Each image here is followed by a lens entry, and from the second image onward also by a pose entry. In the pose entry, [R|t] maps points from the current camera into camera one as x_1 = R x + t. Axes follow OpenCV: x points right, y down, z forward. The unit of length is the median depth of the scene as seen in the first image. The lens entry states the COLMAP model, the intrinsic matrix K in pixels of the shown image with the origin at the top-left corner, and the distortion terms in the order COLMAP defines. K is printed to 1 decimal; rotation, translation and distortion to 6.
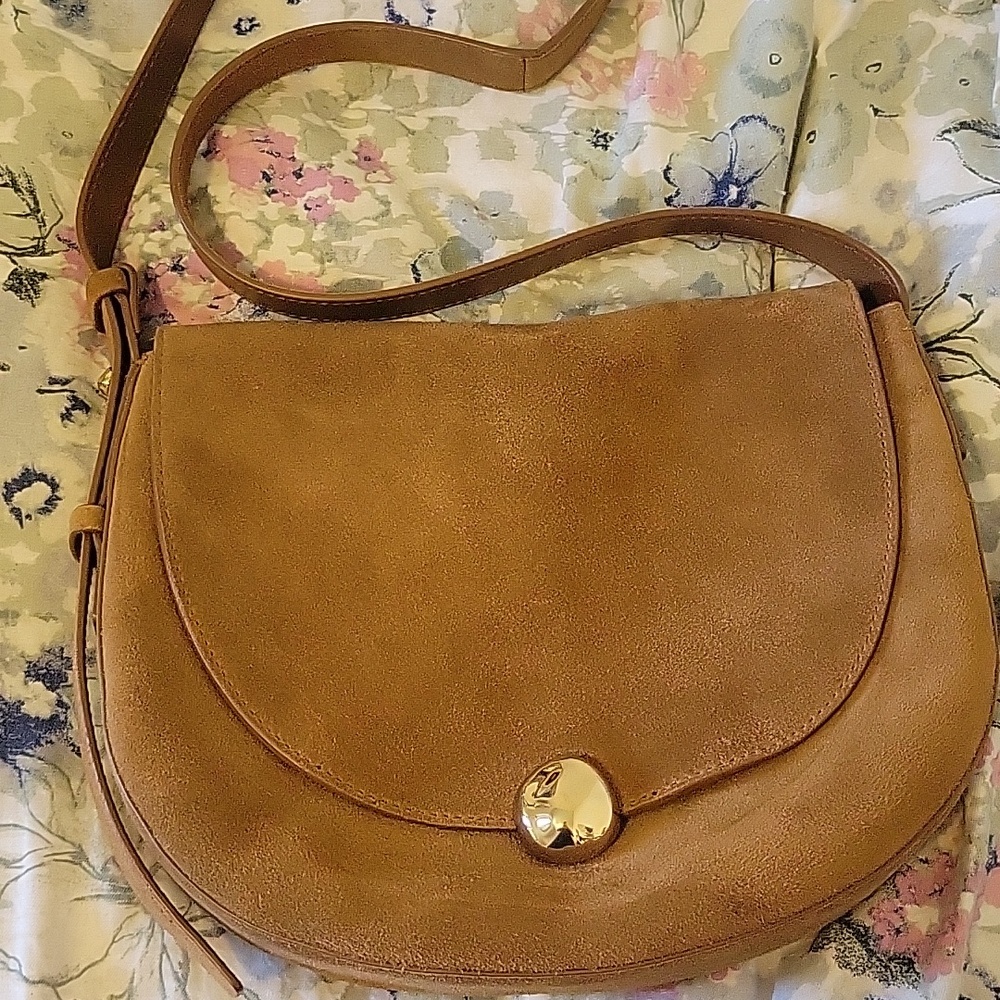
lens RADIAL K [[1700.5, 0, 500.0], [0, 1700.5, 500.0], [0, 0, 1]] dist [0.002079, 0.081922]
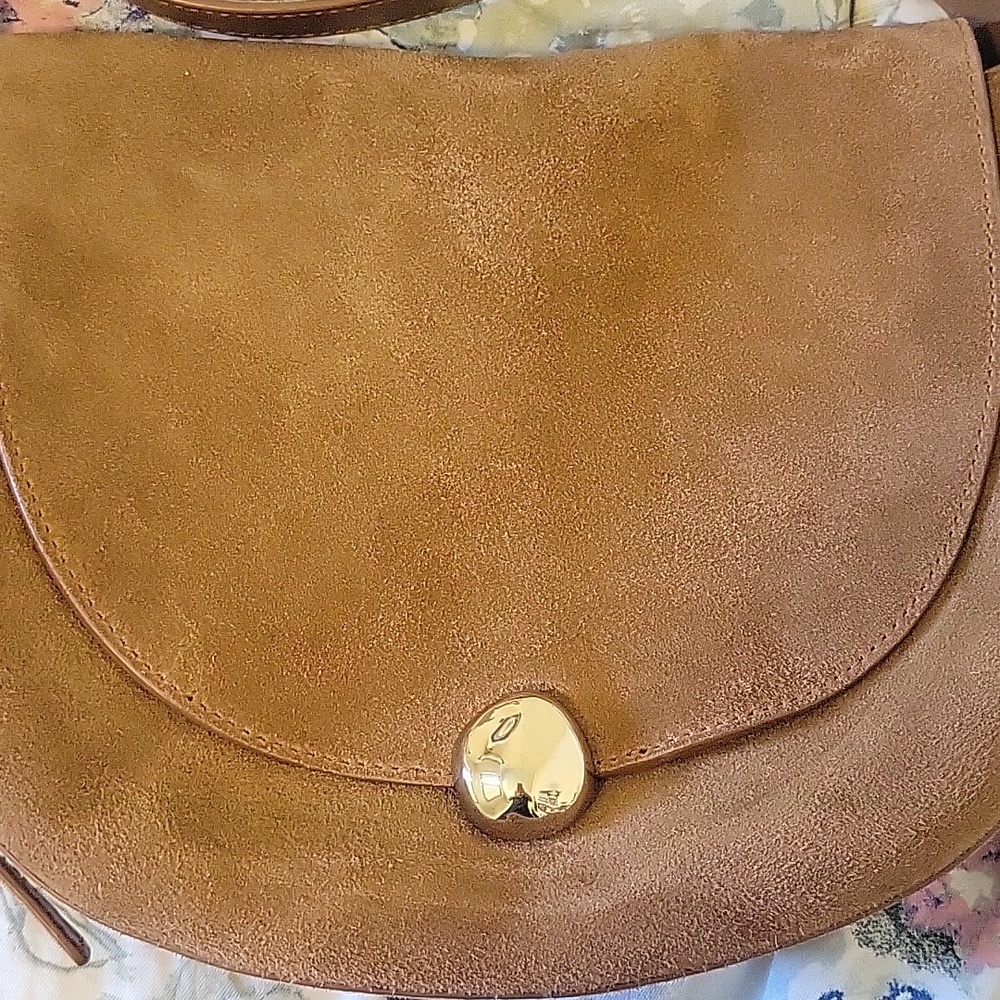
lens RADIAL K [[1700.5, 0, 500.0], [0, 1700.5, 500.0], [0, 0, 1]] dist [0.002079, 0.081922]
pose [[0.998398, 0.051488, 0.023480, 0.005154], [-0.055519, 0.971521, 0.230359, -0.096603], [-0.010950, -0.231294, 0.972822, 0.287754]]
